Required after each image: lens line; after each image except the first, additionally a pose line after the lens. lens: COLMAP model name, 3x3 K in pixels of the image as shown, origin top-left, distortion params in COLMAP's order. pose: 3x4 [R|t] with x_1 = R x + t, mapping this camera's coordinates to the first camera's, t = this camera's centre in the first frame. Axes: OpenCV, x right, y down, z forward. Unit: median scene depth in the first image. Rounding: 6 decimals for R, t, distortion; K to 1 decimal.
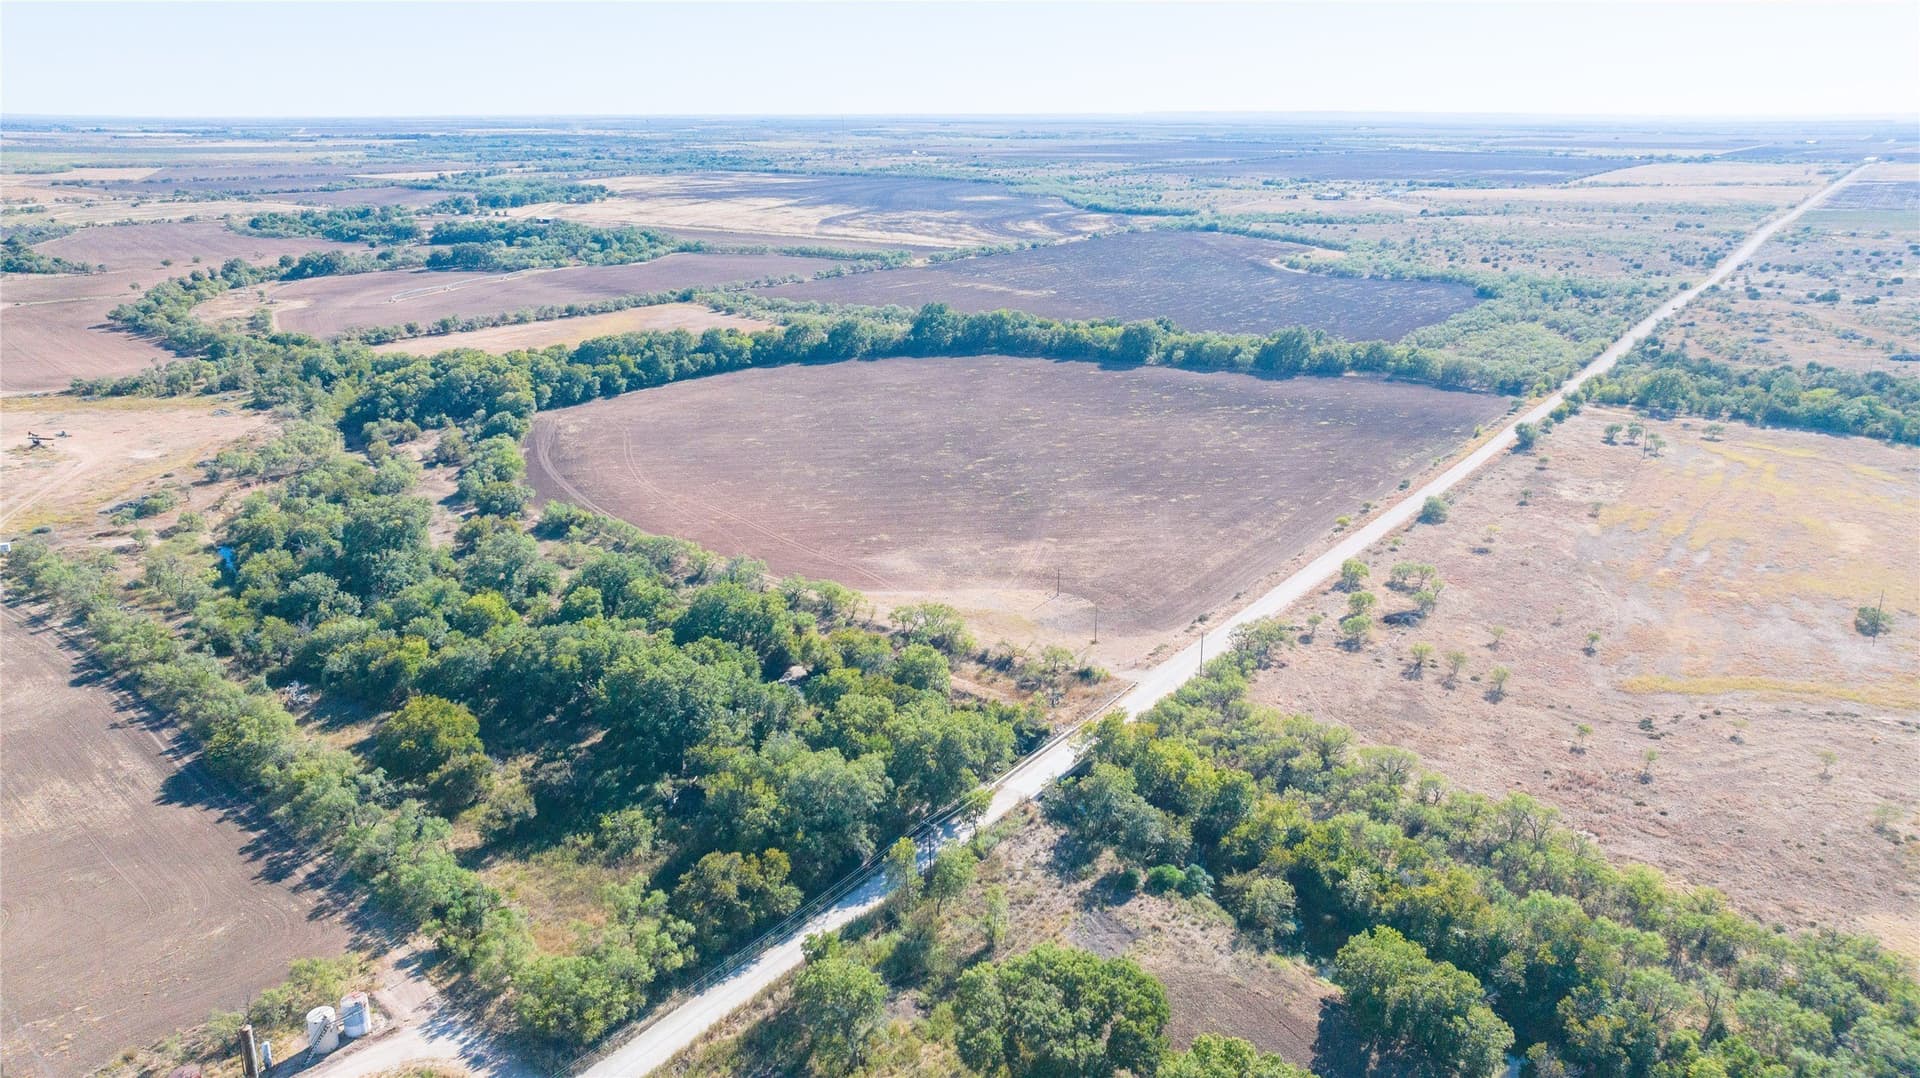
lens RADIAL K [[1383.0, 0, 960.0], [0, 1383.0, 539.0], [0, 0, 1]] dist [-0.015372, 0.002895]
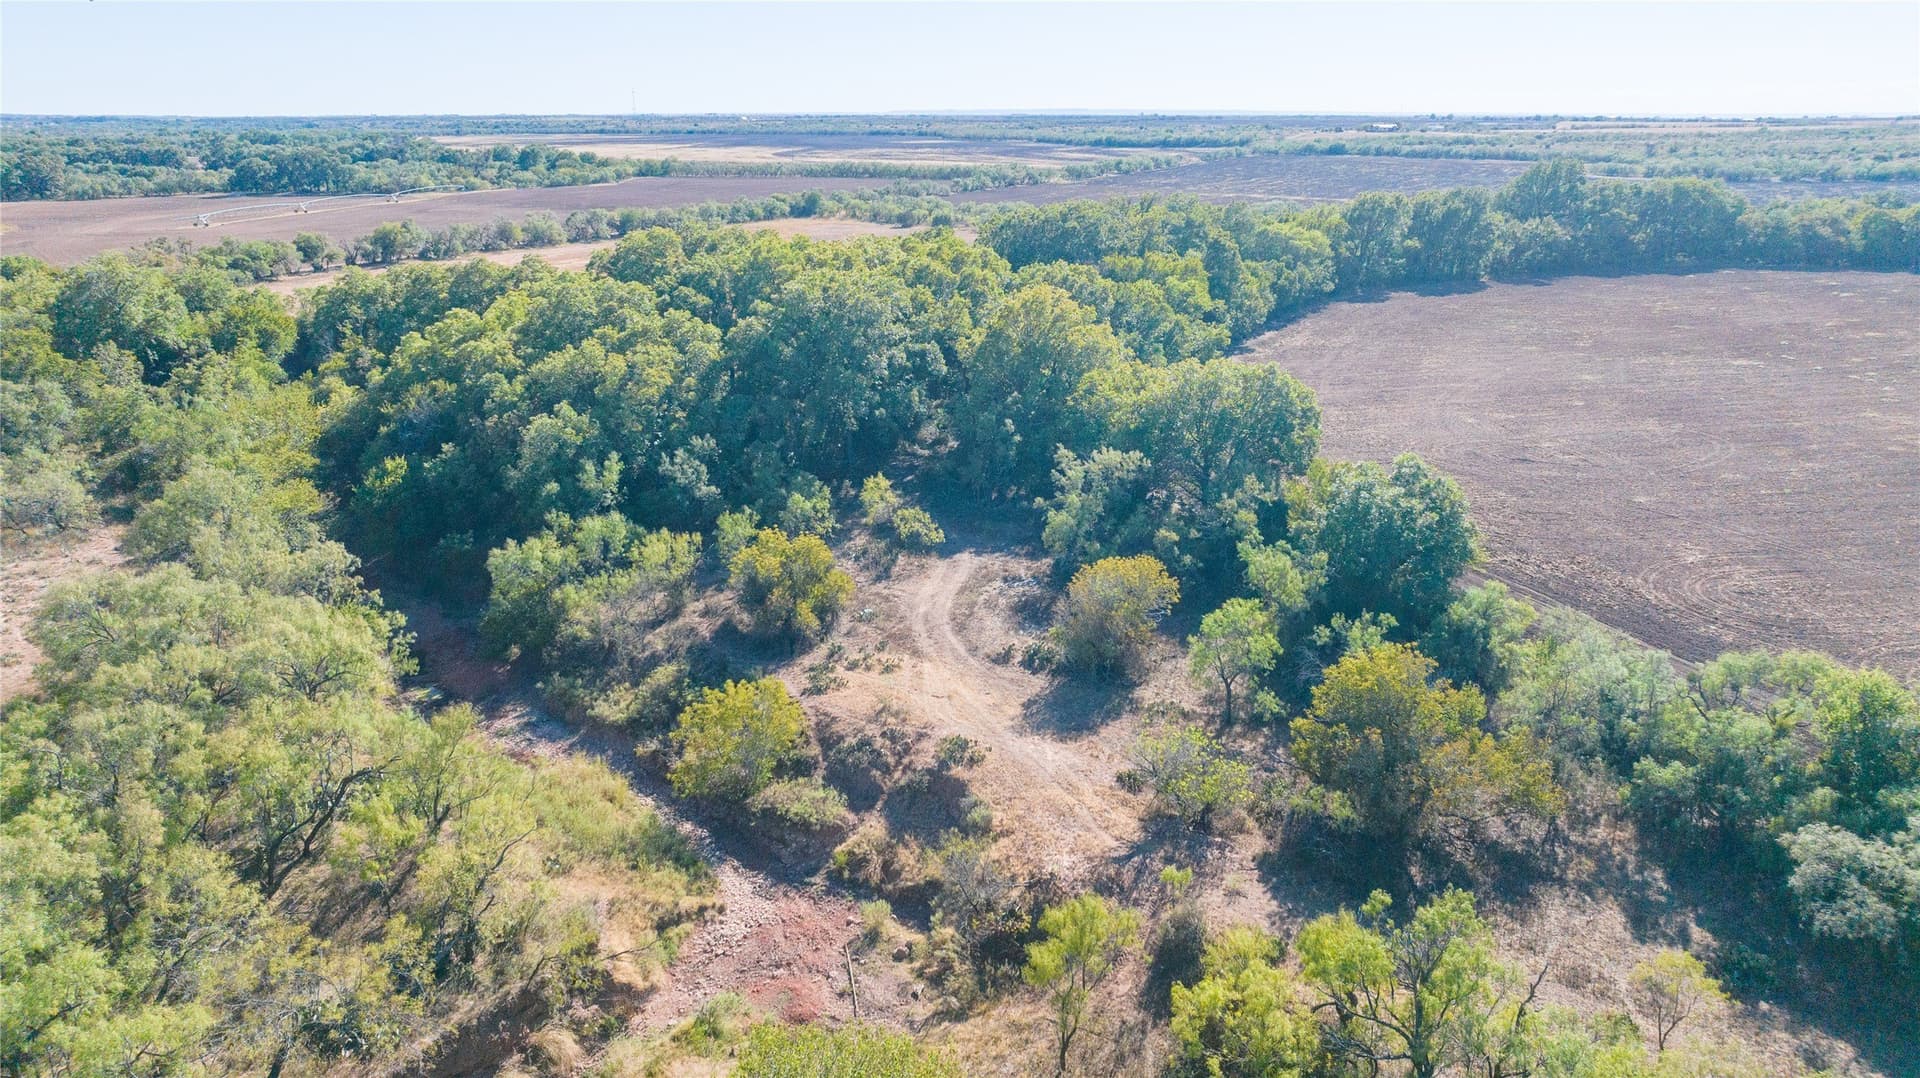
lens RADIAL K [[1383.0, 0, 960.0], [0, 1383.0, 539.0], [0, 0, 1]] dist [-0.015372, 0.002895]
pose [[0.983940, -0.053895, 0.170171, -0.329092], [0.053932, 0.998535, 0.004412, -0.067611], [-0.170160, 0.004836, 0.985405, 0.657461]]
